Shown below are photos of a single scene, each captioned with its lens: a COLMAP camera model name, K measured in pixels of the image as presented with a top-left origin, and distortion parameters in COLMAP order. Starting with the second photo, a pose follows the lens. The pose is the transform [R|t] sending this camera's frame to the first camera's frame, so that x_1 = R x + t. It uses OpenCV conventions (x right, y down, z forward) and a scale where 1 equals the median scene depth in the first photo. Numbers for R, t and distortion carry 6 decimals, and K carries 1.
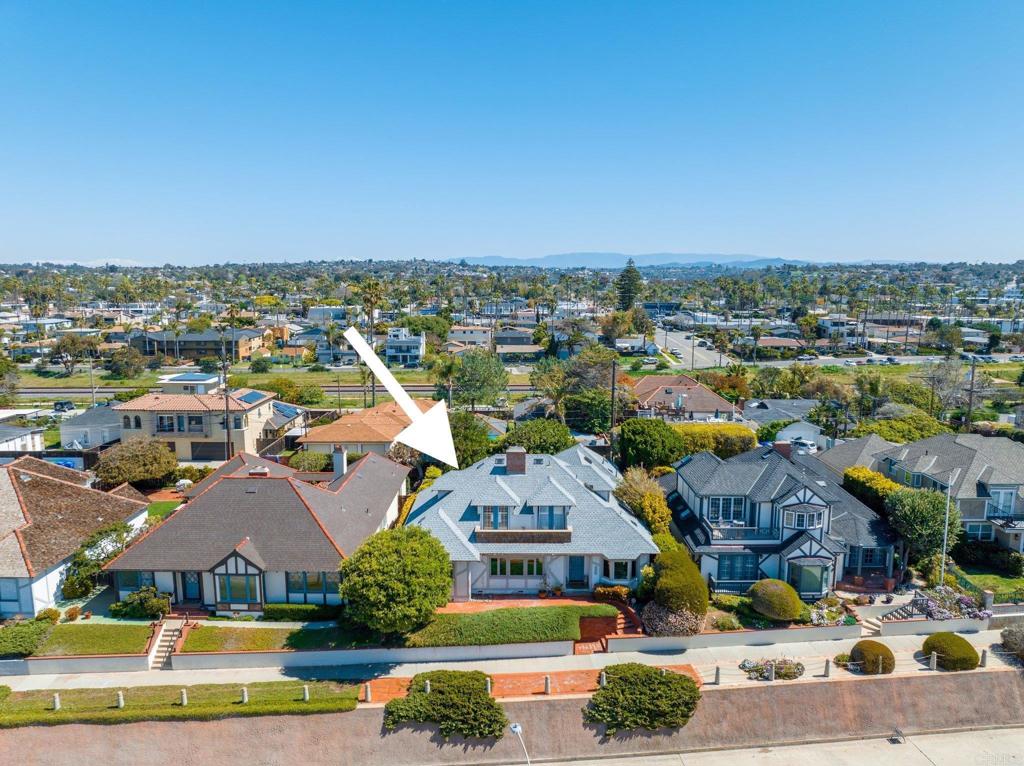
lens RADIAL K [[705.3, 0, 512.2], [0, 705.3, 374.5], [0, 0, 1]] dist [-0.047496, 0.022322]
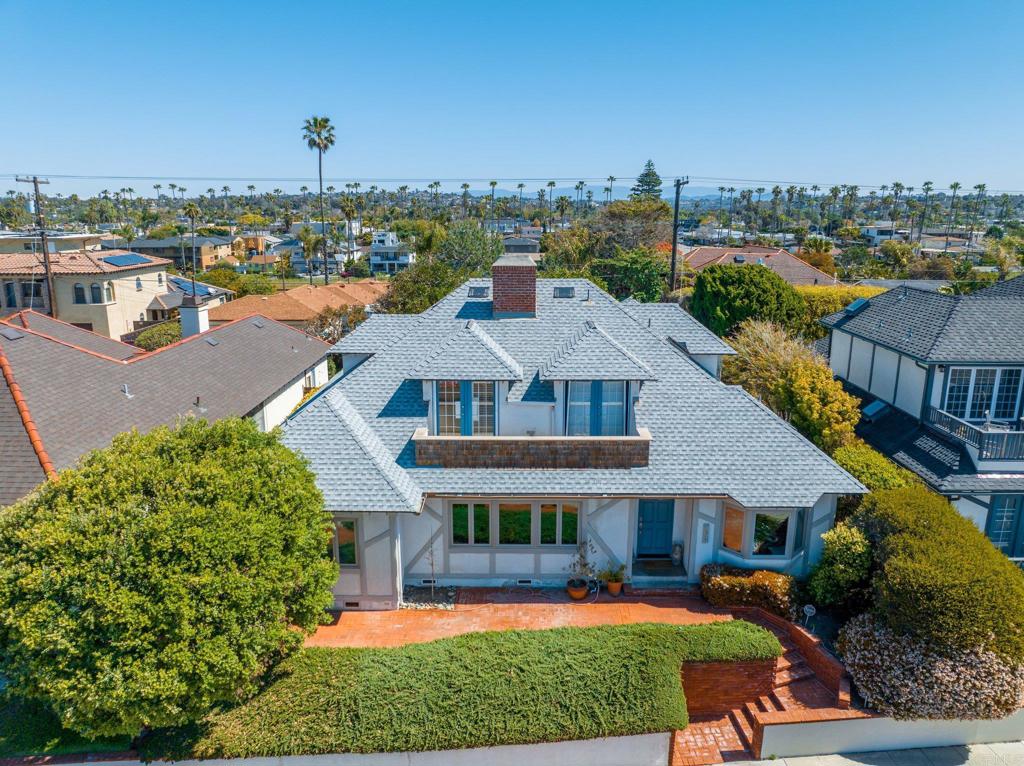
lens RADIAL K [[705.3, 0, 512.3], [0, 705.3, 376.8], [0, 0, 1]] dist [-0.047496, 0.022322]
pose [[0.999979, 0.000457, -0.006517, 0.007648], [0.000153, 0.995641, 0.093268, 0.149555], [0.006531, -0.093267, 0.995620, 0.600096]]
